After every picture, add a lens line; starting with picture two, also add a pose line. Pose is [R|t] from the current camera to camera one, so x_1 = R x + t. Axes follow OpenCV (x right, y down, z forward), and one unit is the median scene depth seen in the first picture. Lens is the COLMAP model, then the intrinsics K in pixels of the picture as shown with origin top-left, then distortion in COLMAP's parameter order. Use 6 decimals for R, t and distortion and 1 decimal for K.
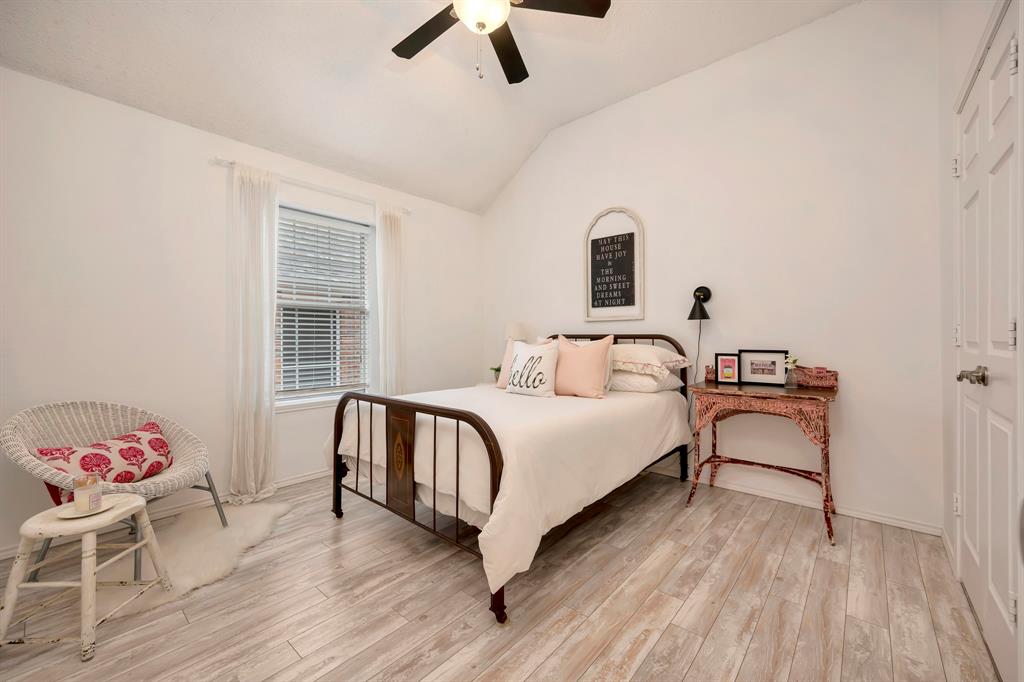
lens RADIAL K [[406.4, 0, 514.0], [0, 406.4, 339.3], [0, 0, 1]] dist [-0.000310, -0.000511]
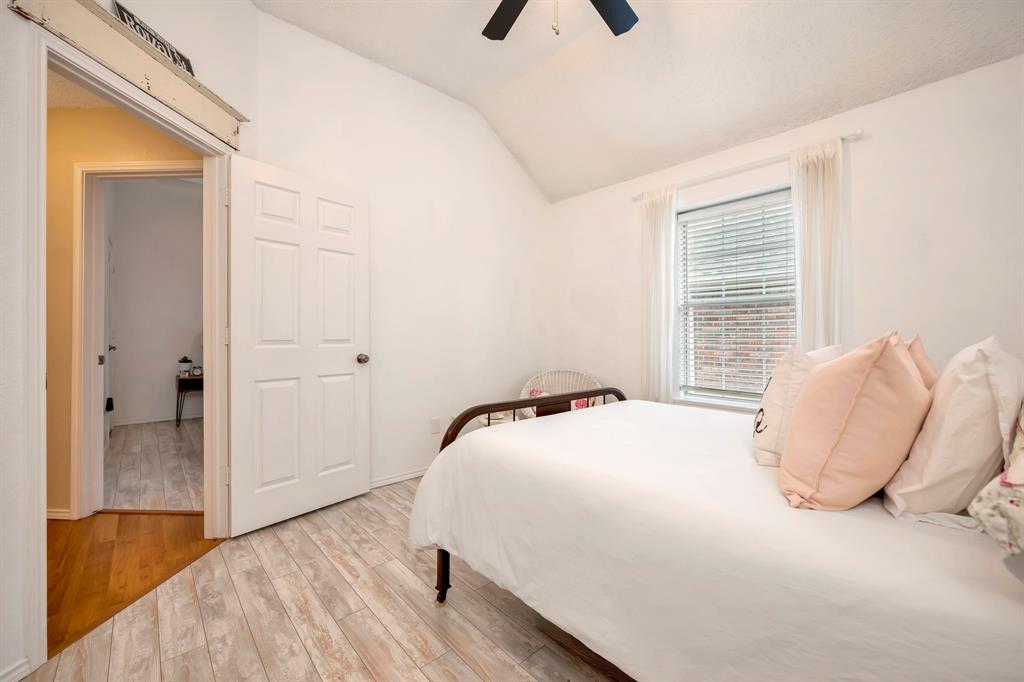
lens RADIAL K [[406.4, 0, 513.6], [0, 406.4, 334.4], [0, 0, 1]] dist [-0.000310, -0.000511]
pose [[-0.114466, 0.001152, -0.993427, 0.922949], [-0.002031, 0.999997, 0.001394, -0.014752], [0.993425, 0.002177, -0.114463, 1.188762]]
